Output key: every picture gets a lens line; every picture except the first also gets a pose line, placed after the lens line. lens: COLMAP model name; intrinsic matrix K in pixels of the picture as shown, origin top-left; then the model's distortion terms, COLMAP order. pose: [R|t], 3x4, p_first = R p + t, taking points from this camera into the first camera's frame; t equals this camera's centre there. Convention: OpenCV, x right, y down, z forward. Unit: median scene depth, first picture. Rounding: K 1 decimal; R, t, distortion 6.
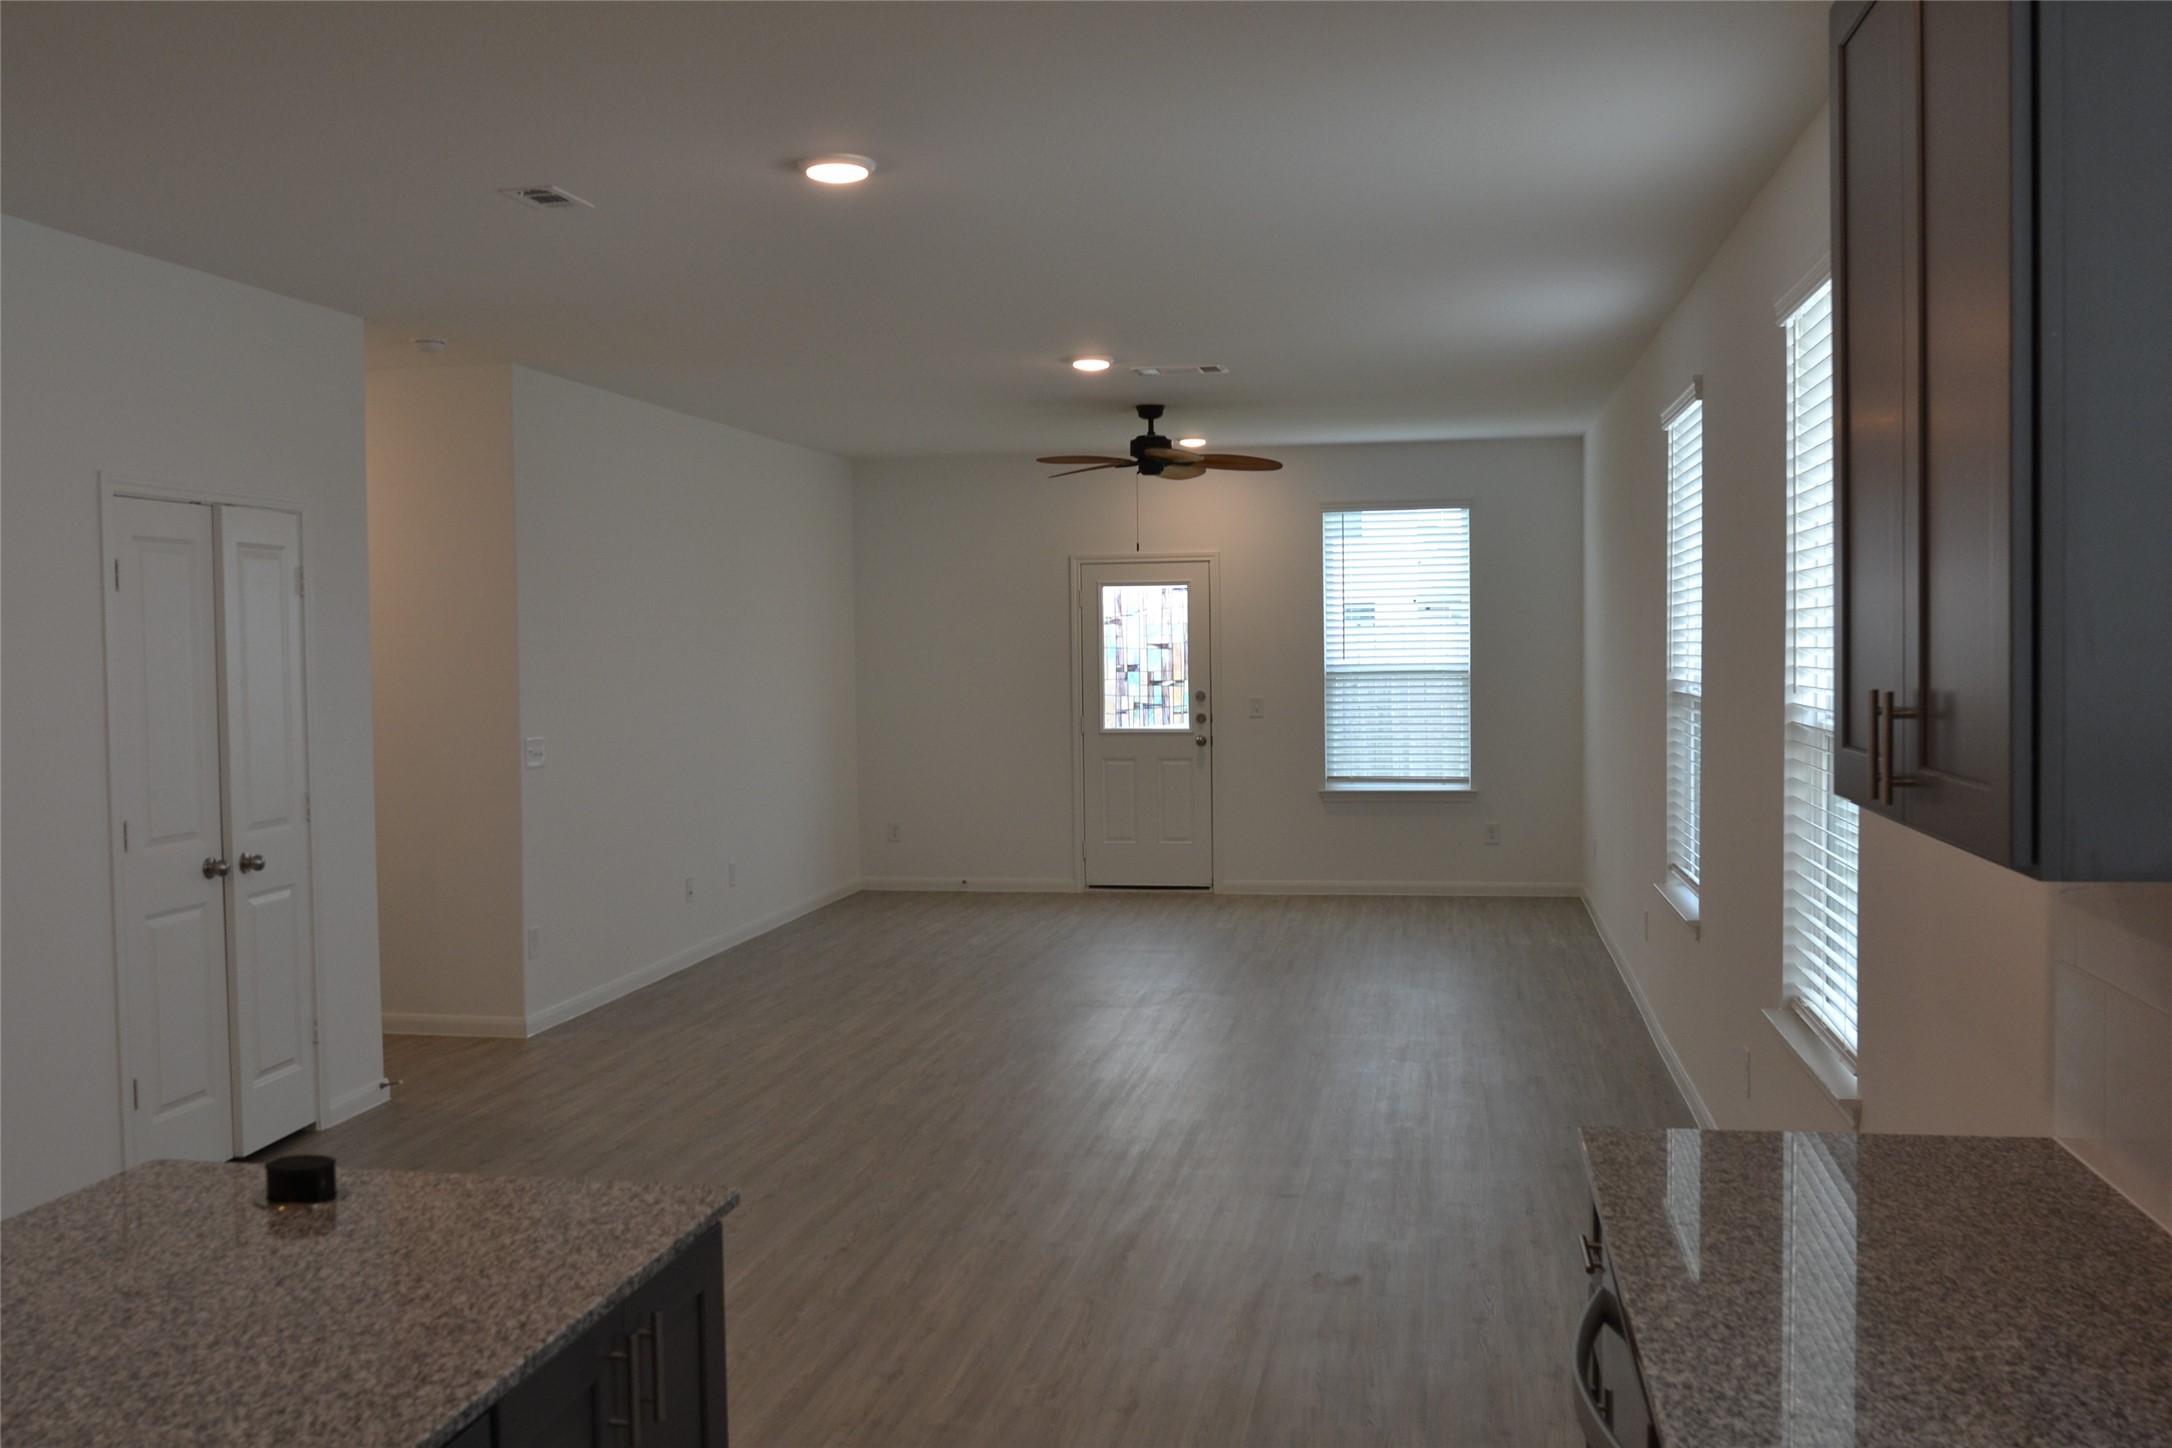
lens RADIAL K [[1932.7, 0, 1076.5], [0, 1932.7, 725.2], [0, 0, 1]] dist [-0.046498, 0.025748]
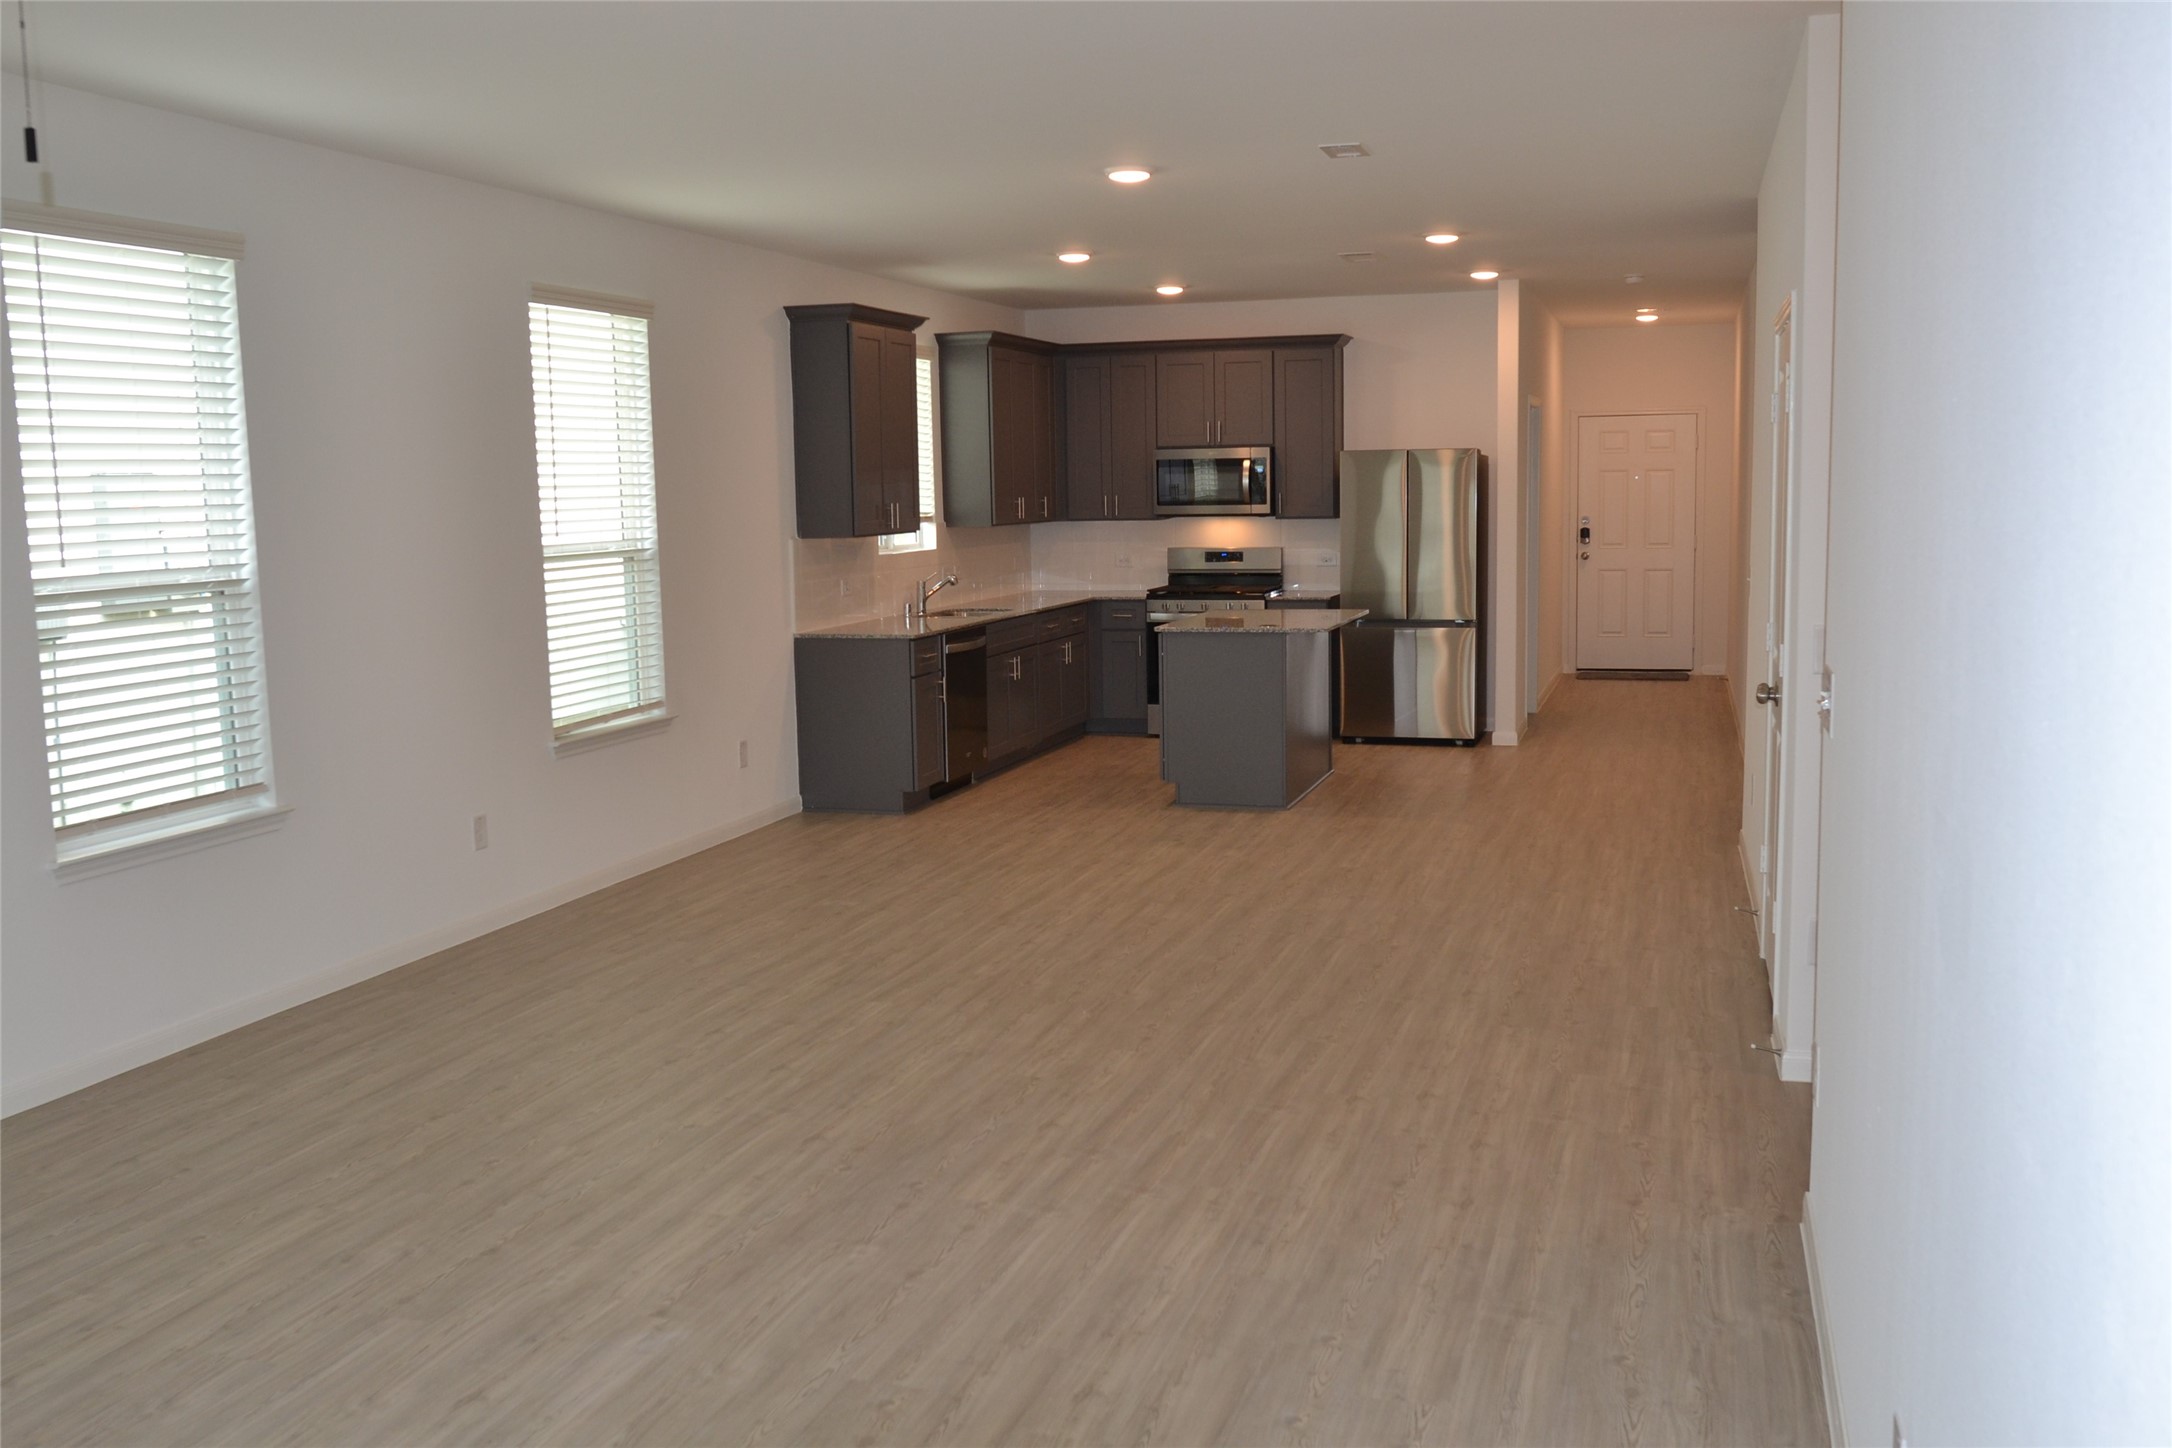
lens RADIAL K [[1937.2, 0, 1075.1], [0, 1937.2, 727.0], [0, 0, 1]] dist [-0.047307, 0.030437]
pose [[-0.992228, 0.016048, 0.123393, -0.162795], [0.036862, 0.985045, 0.168307, -0.072600], [-0.118847, 0.171547, -0.977981, 1.598570]]
